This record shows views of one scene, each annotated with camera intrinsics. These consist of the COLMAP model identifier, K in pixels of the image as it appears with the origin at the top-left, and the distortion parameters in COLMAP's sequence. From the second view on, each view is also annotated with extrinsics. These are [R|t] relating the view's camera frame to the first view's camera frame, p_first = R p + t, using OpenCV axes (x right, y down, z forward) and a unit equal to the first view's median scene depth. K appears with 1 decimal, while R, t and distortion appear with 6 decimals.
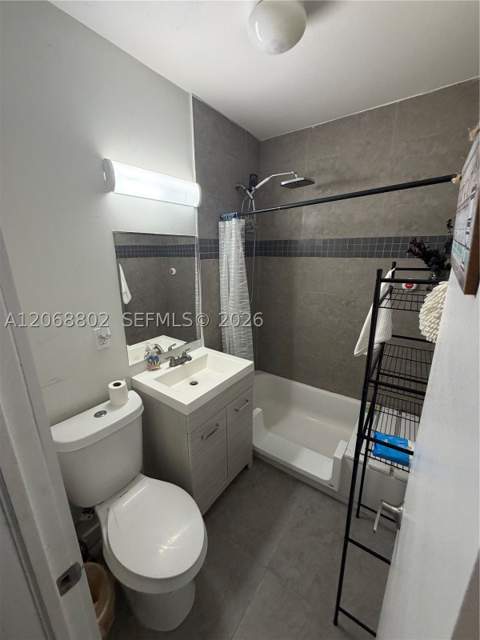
lens RADIAL K [[253.7, 0, 238.7], [0, 253.7, 318.2], [0, 0, 1]] dist [-0.001394, 0.000703]
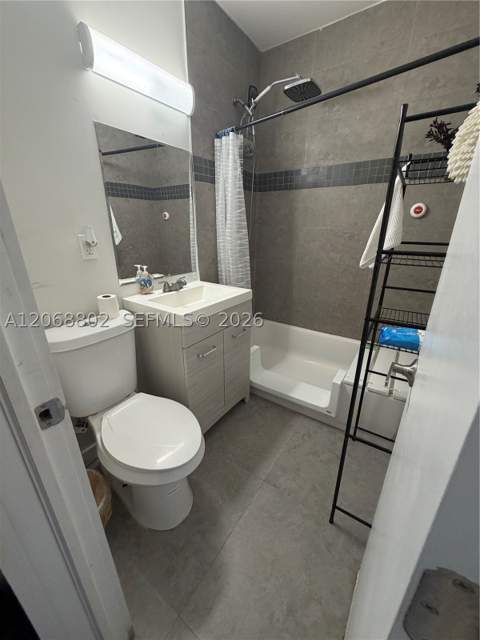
lens RADIAL K [[253.7, 0, 238.7], [0, 253.7, 318.2], [0, 0, 1]] dist [-0.001394, 0.000703]
pose [[0.999875, 0.002140, 0.015690, -0.005655], [-0.003532, 0.996009, 0.089184, 0.196831], [-0.015436, -0.089228, 0.995892, 0.042187]]
